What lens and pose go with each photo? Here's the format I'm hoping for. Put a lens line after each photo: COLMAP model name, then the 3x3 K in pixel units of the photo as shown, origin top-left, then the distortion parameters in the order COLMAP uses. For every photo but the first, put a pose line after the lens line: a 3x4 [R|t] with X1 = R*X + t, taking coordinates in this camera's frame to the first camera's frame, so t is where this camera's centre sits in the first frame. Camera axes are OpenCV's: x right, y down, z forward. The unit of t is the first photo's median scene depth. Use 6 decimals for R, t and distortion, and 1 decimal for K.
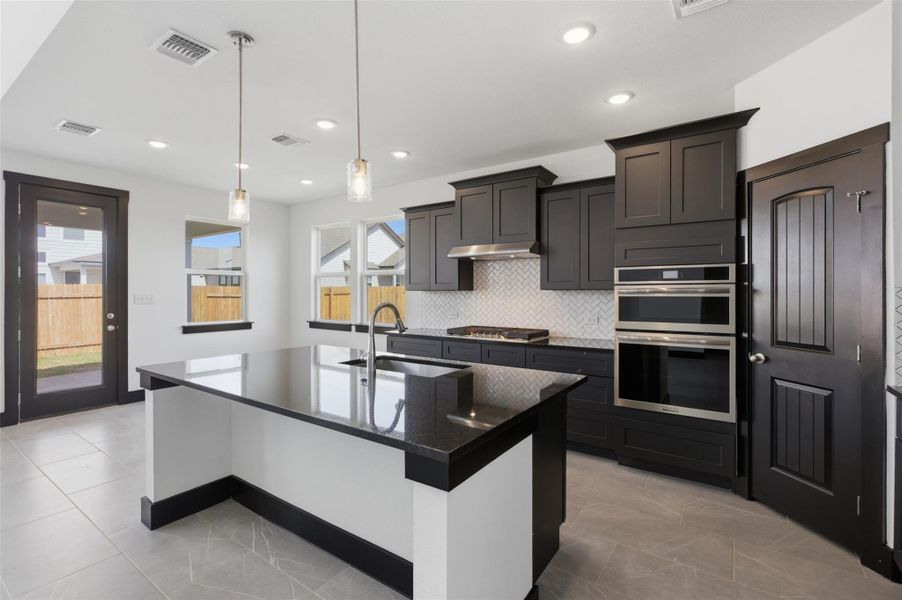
lens RADIAL K [[413.3, 0, 452.1], [0, 413.3, 293.6], [0, 0, 1]] dist [0.000150, 0.000644]
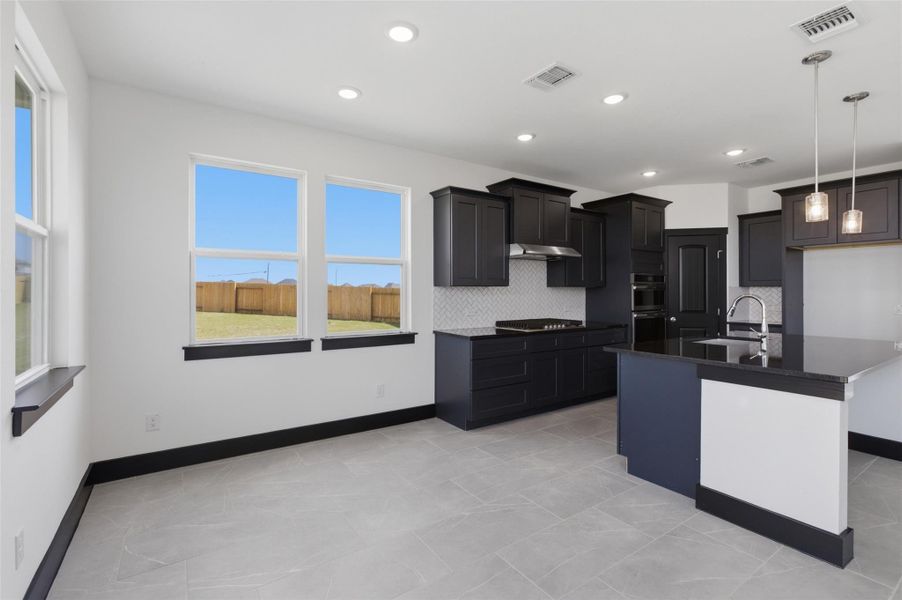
lens RADIAL K [[413.3, 0, 452.1], [0, 413.3, 293.6], [0, 0, 1]] dist [0.000150, 0.000644]
pose [[0.356285, -0.004793, 0.934365, -1.044011], [0.003647, 0.999986, 0.003738, 0.006617], [-0.934370, 0.002076, 0.356298, 0.823108]]
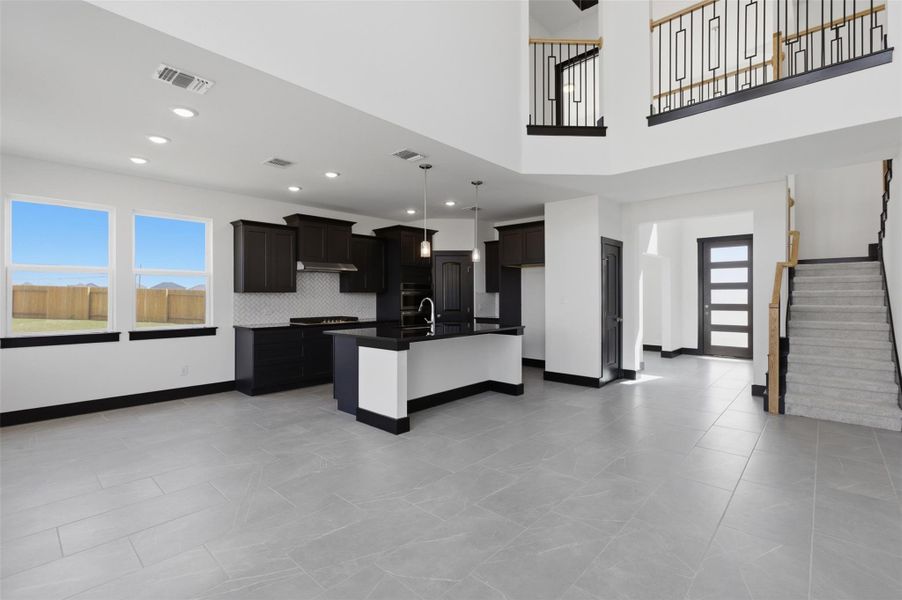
lens RADIAL K [[406.5, 0, 447.0], [0, 406.5, 295.8], [0, 0, 1]] dist [0.000284, 0.000898]
pose [[0.140316, 0.000075, 0.990107, -1.341329], [0.005977, 0.999982, -0.000923, 0.009088], [-0.990089, 0.006048, 0.140313, 0.336966]]
